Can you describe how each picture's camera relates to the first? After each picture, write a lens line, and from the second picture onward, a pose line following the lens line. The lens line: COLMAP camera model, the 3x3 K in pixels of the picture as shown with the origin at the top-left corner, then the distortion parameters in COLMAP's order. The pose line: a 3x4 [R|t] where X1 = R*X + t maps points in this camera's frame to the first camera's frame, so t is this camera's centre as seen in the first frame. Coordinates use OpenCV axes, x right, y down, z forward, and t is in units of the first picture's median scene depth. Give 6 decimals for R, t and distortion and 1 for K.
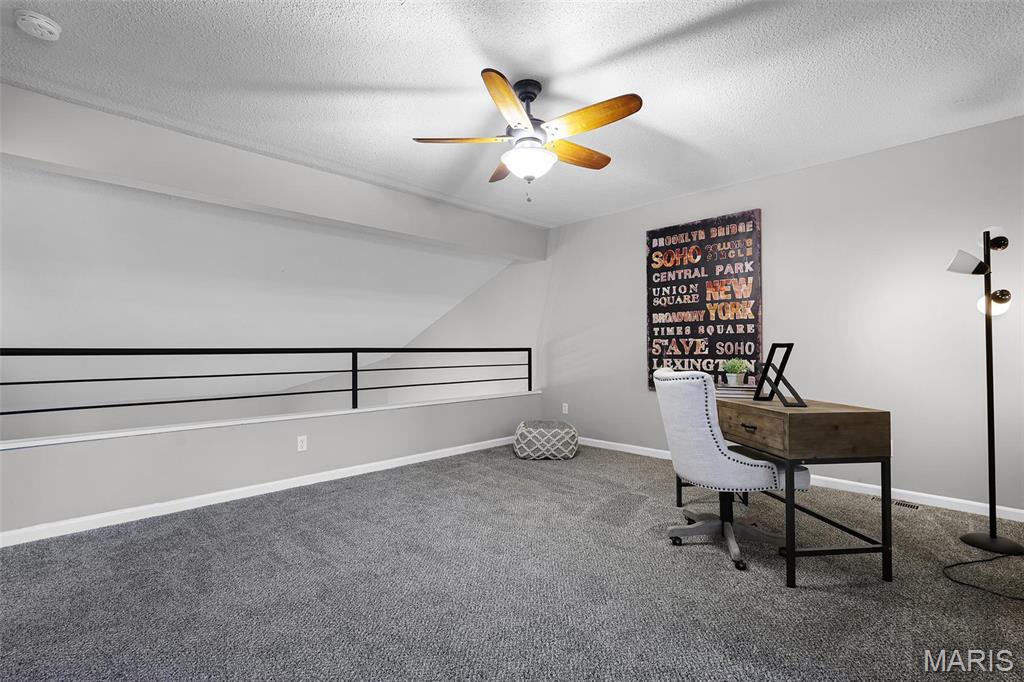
lens RADIAL K [[476.7, 0, 512.8], [0, 476.7, 338.6], [0, 0, 1]] dist [0.001798, 0.000189]
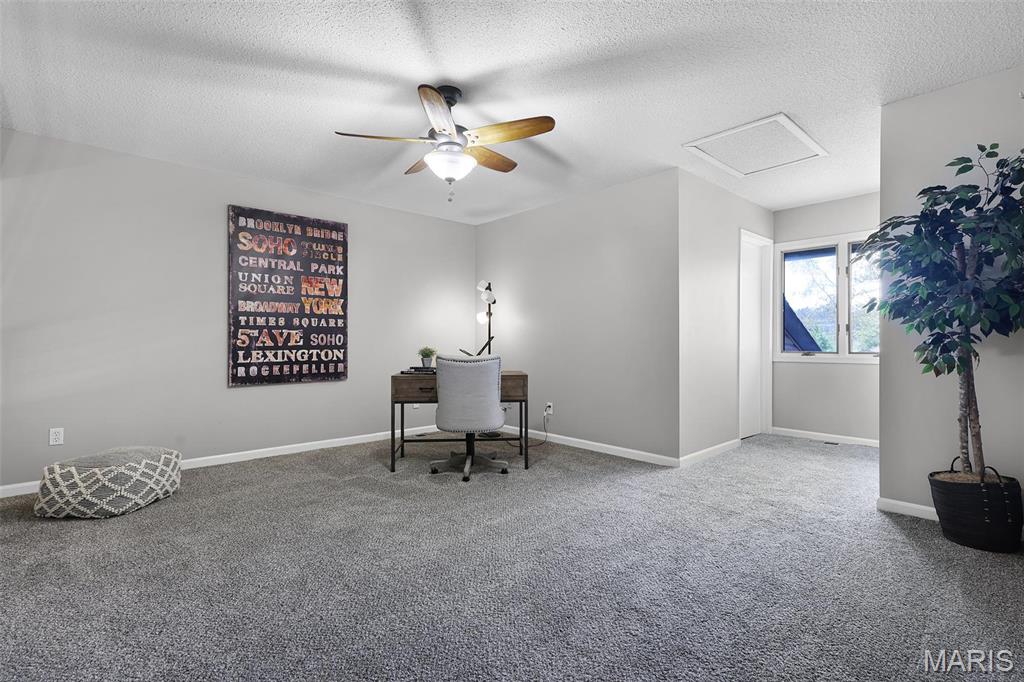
lens RADIAL K [[476.7, 0, 512.8], [0, 476.7, 338.6], [0, 0, 1]] dist [0.001798, 0.000189]
pose [[0.036299, 0.005725, 0.999325, -0.618721], [-0.020605, 0.999775, -0.004979, 0.013629], [-0.999129, -0.020411, 0.036409, 0.490237]]
